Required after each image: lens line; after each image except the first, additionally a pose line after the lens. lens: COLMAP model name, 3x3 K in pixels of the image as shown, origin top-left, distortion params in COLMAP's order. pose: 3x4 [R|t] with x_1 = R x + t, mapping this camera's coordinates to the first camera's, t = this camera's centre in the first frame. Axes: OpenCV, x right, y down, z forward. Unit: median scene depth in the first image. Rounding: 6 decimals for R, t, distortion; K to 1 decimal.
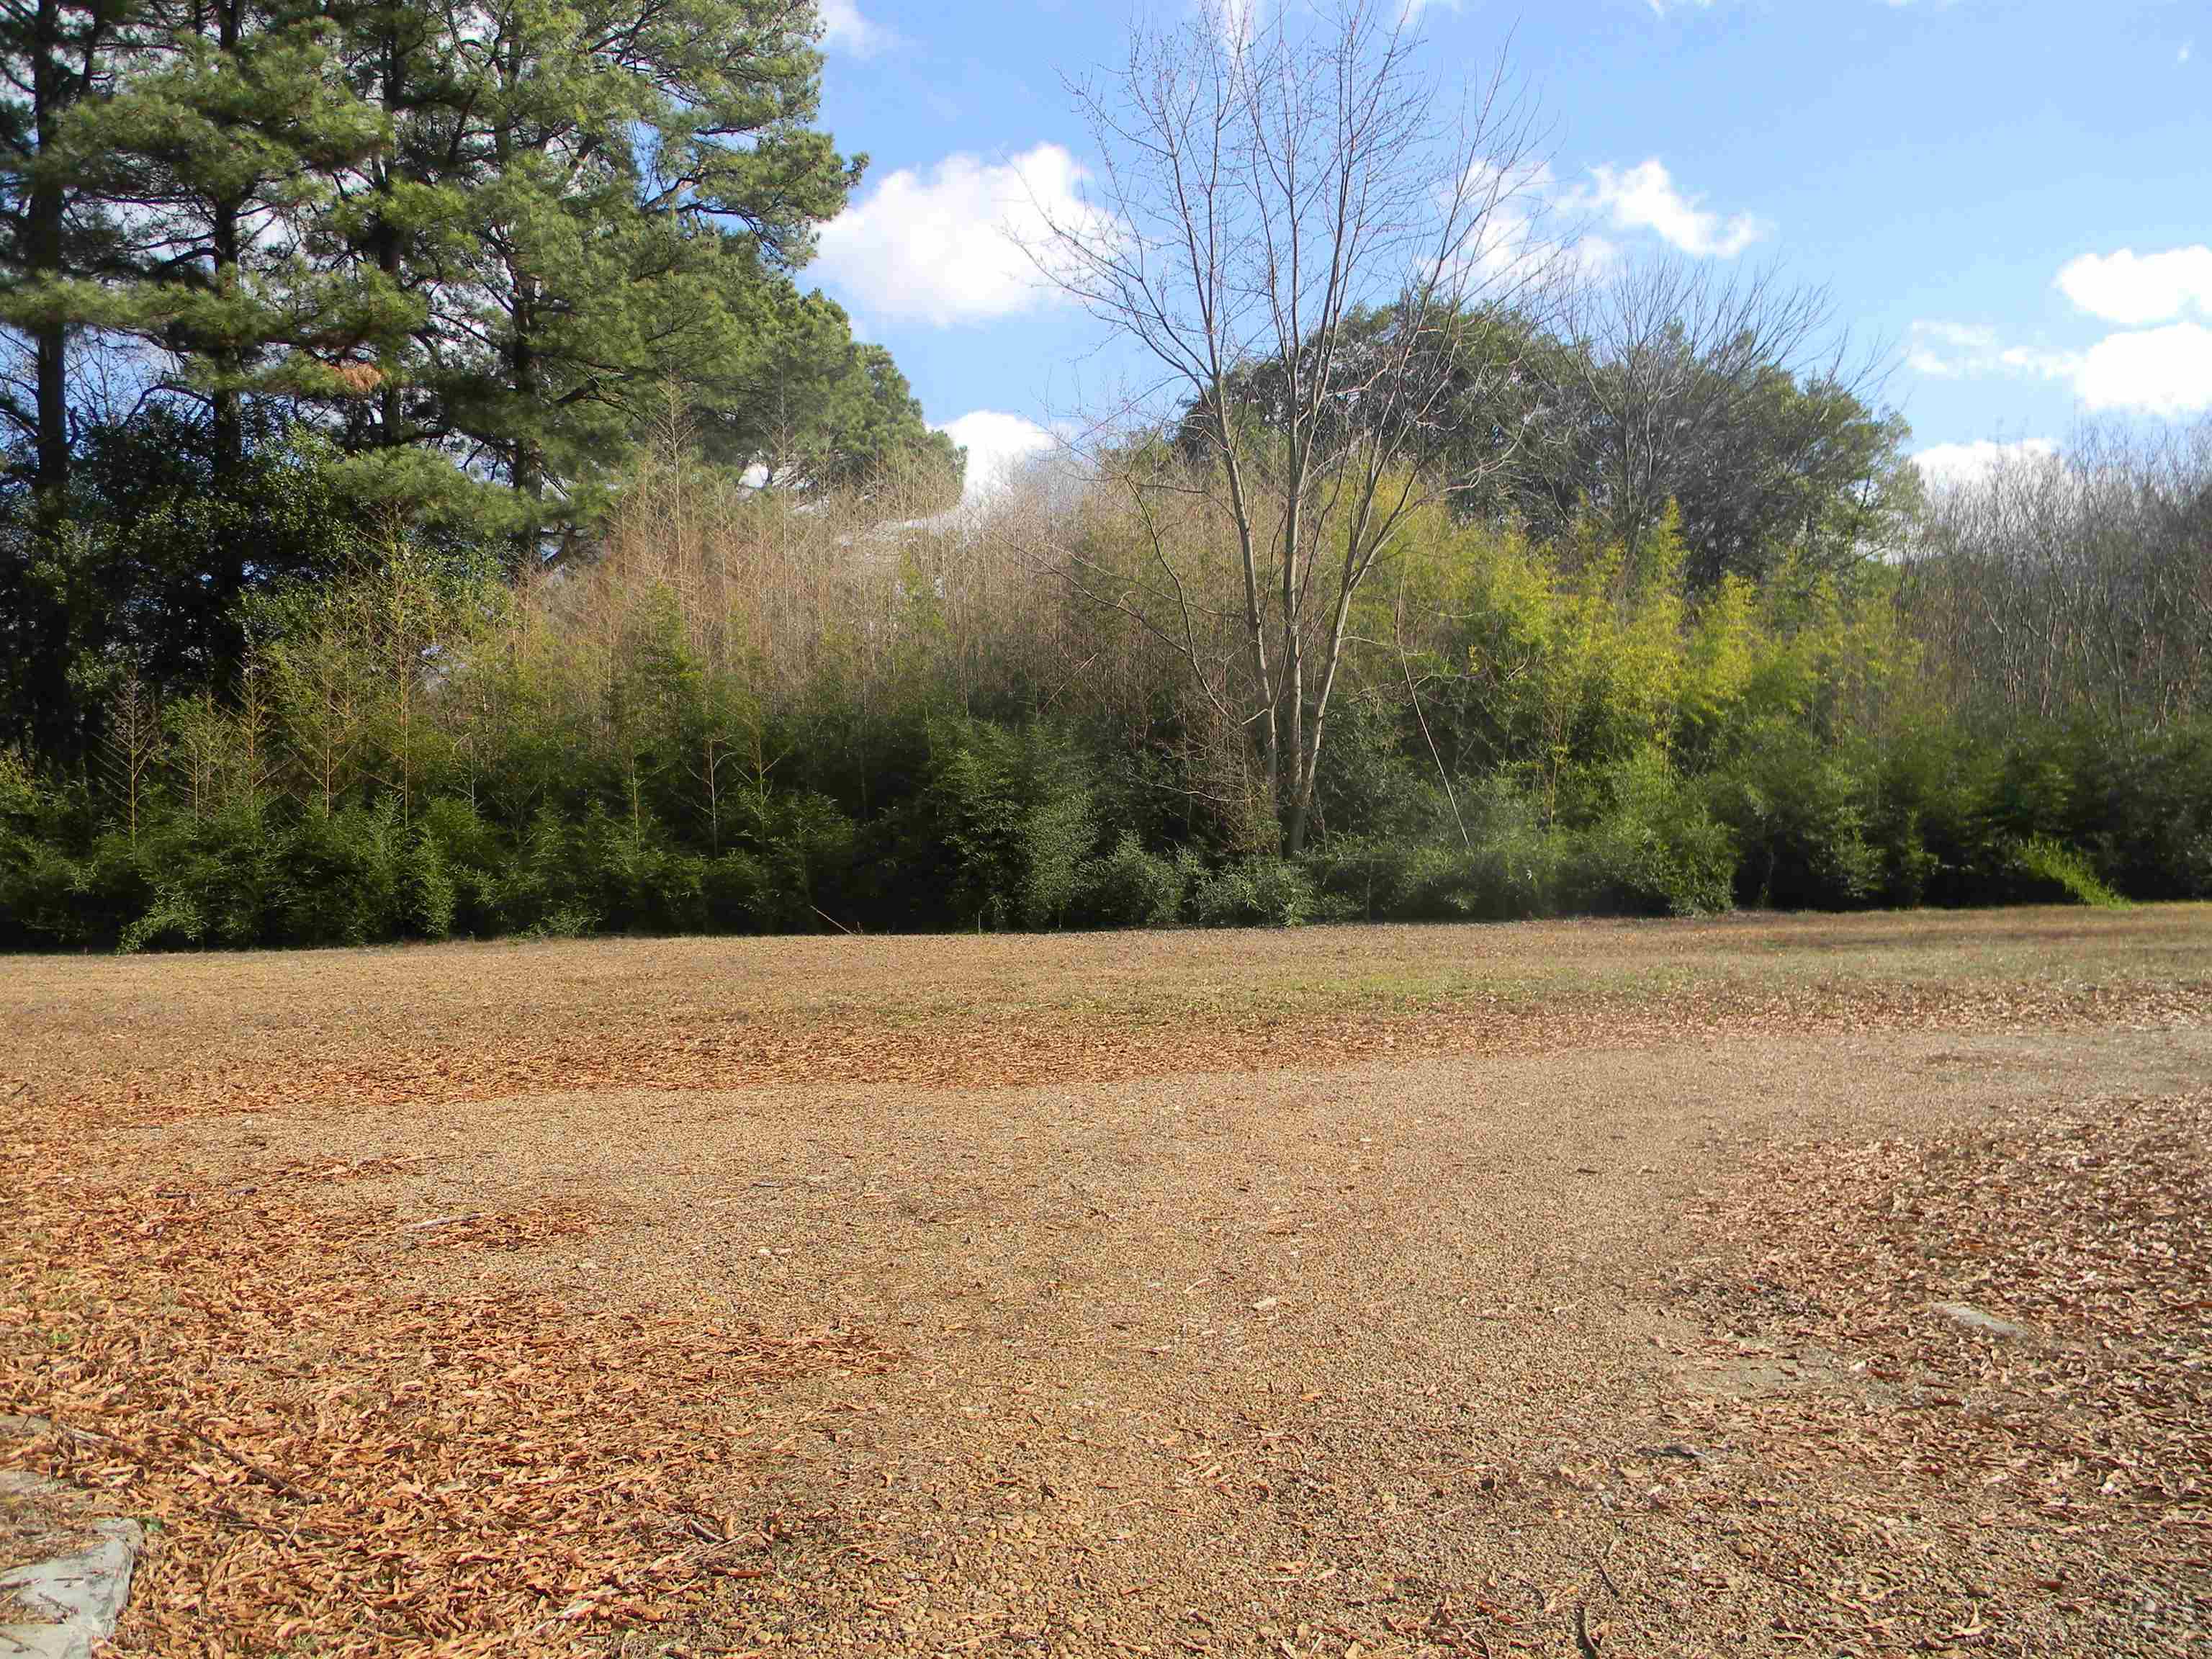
lens RADIAL K [[1786.9, 0, 1097.8], [0, 1786.9, 817.5], [0, 0, 1]] dist [0.001225, -0.017826]
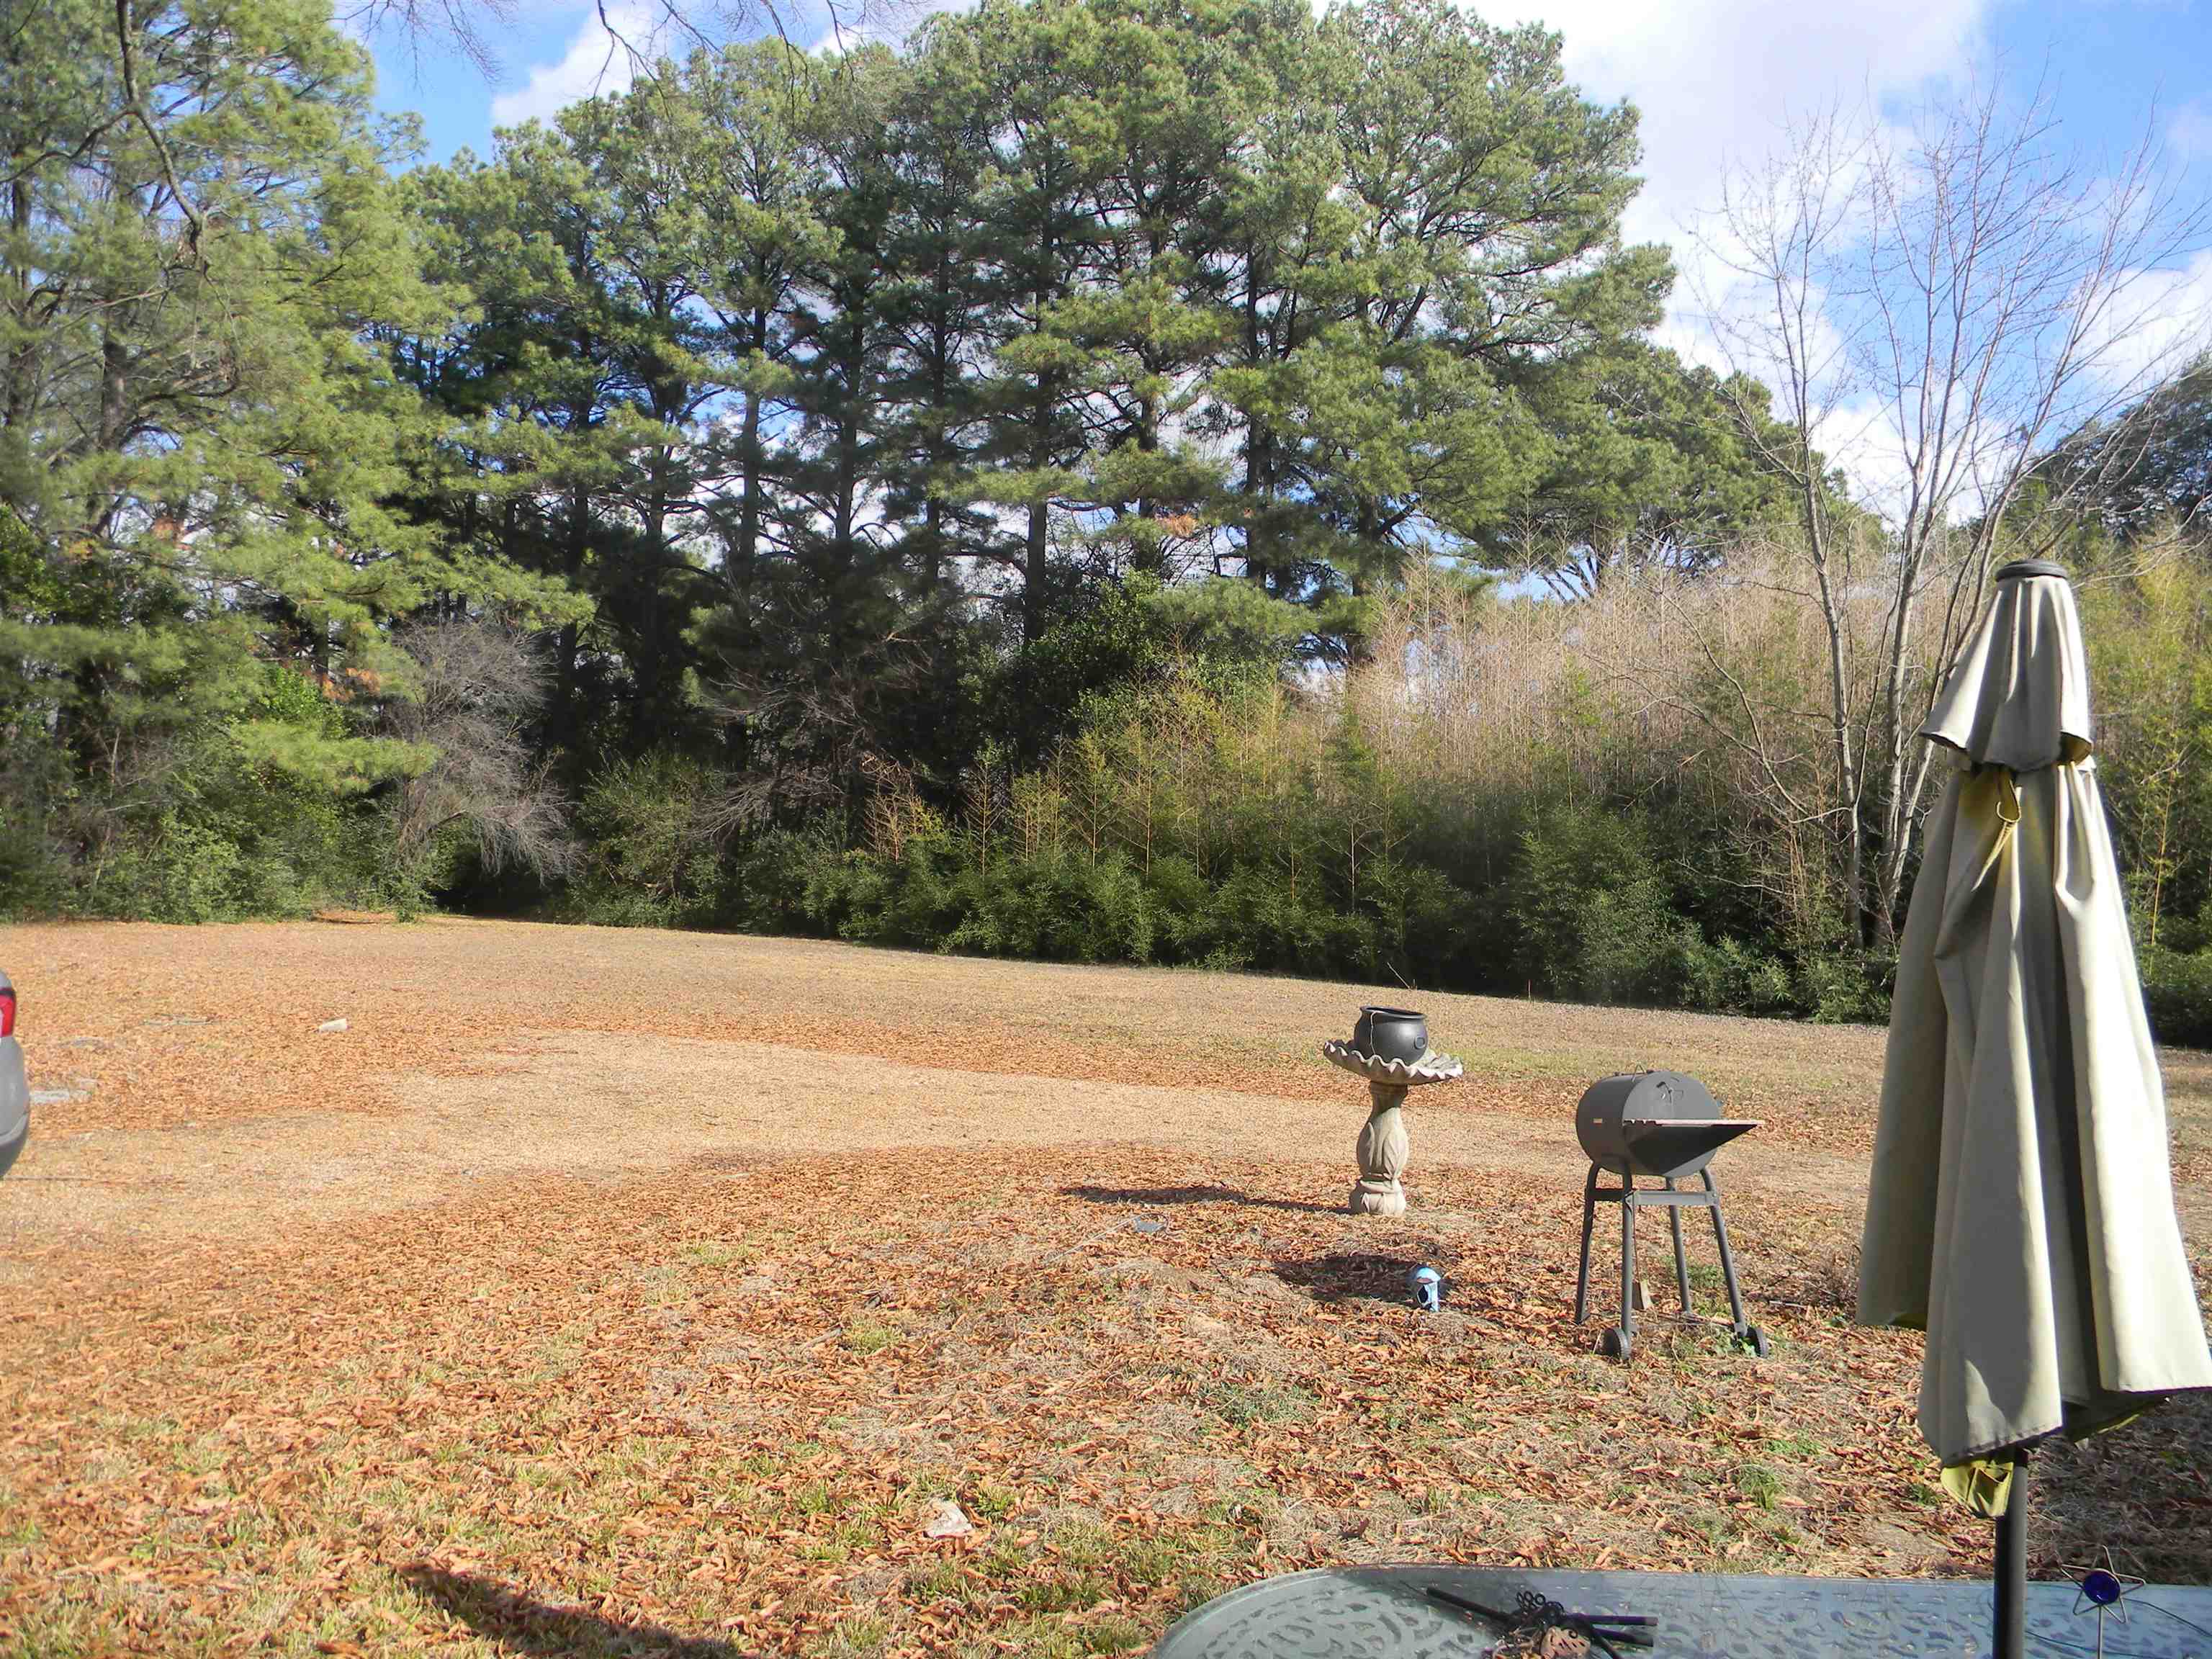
lens RADIAL K [[1786.9, 0, 1104.2], [0, 1786.9, 818.4], [0, 0, 1]] dist [0.001225, -0.017826]
pose [[0.803595, 0.035903, -0.594093, 0.345317], [-0.052138, 0.998588, -0.010176, -0.021543], [0.592888, 0.039153, 0.804332, -0.068187]]
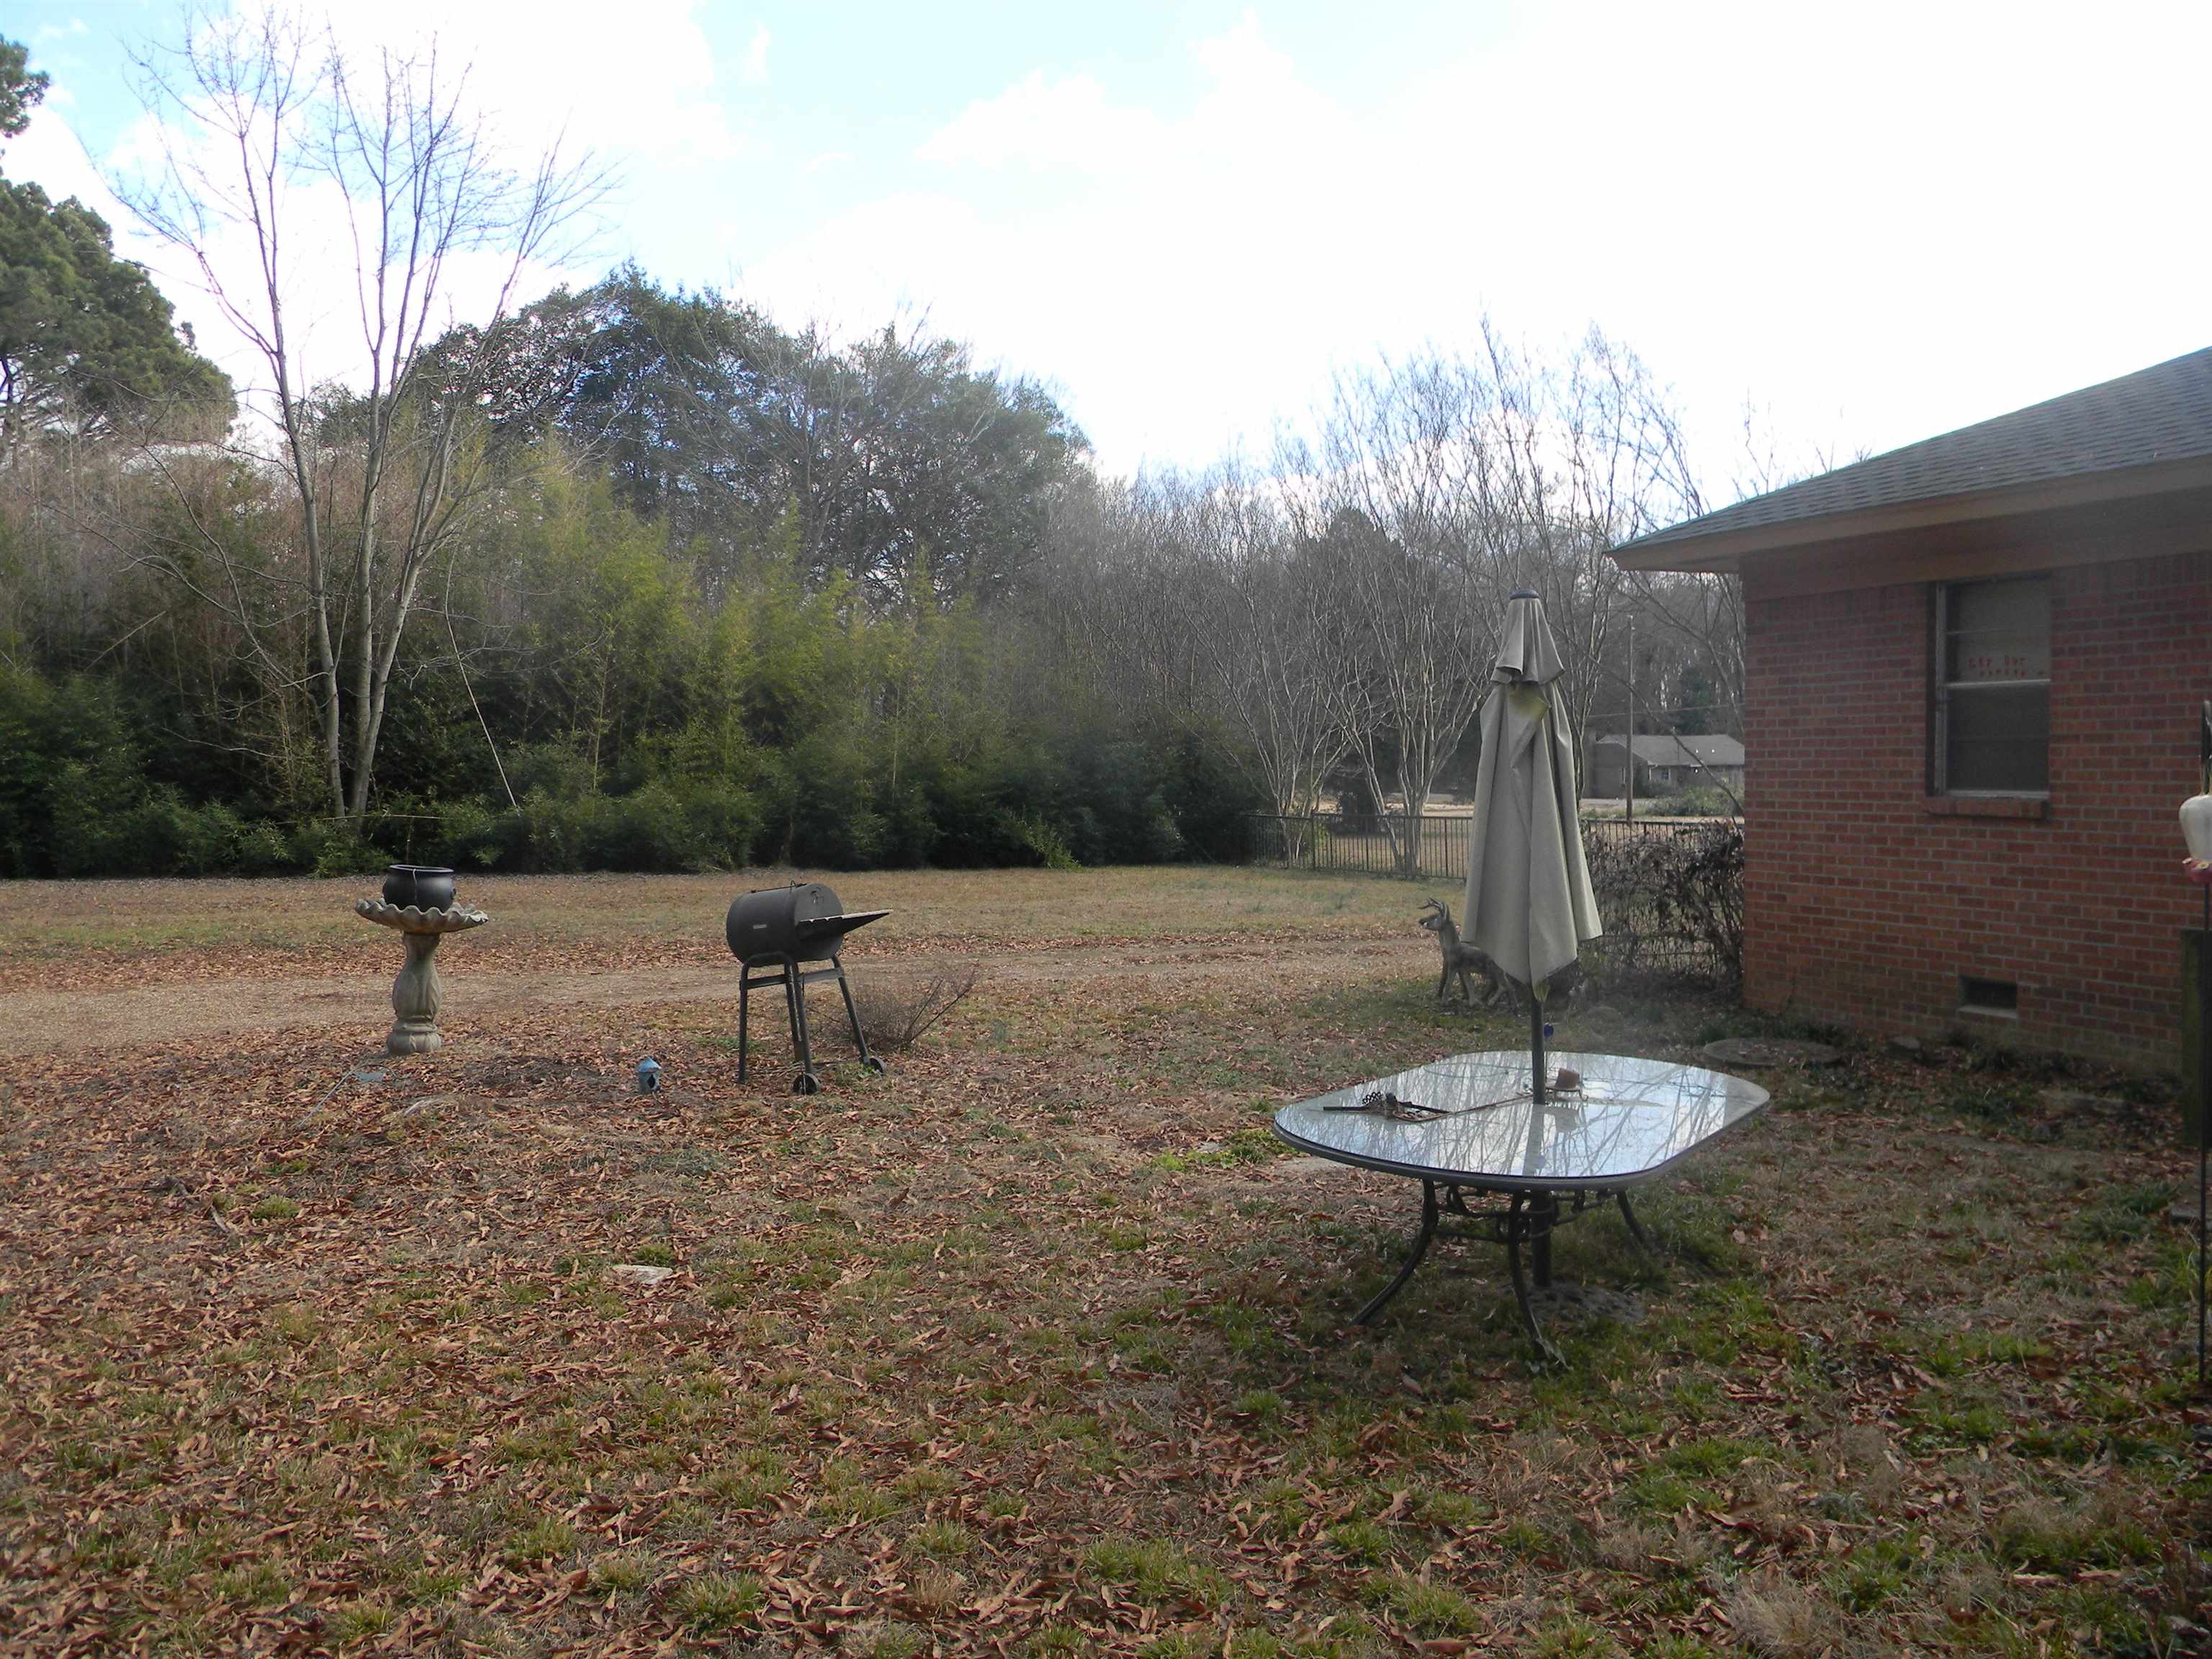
lens RADIAL K [[1786.9, 0, 1087.6], [0, 1786.9, 811.8], [0, 0, 1]] dist [0.001225, -0.017826]
pose [[0.961335, 0.022623, 0.274450, 0.230779], [-0.030086, 0.999282, 0.023012, -0.015282], [-0.273733, -0.030379, 0.961326, -0.141136]]
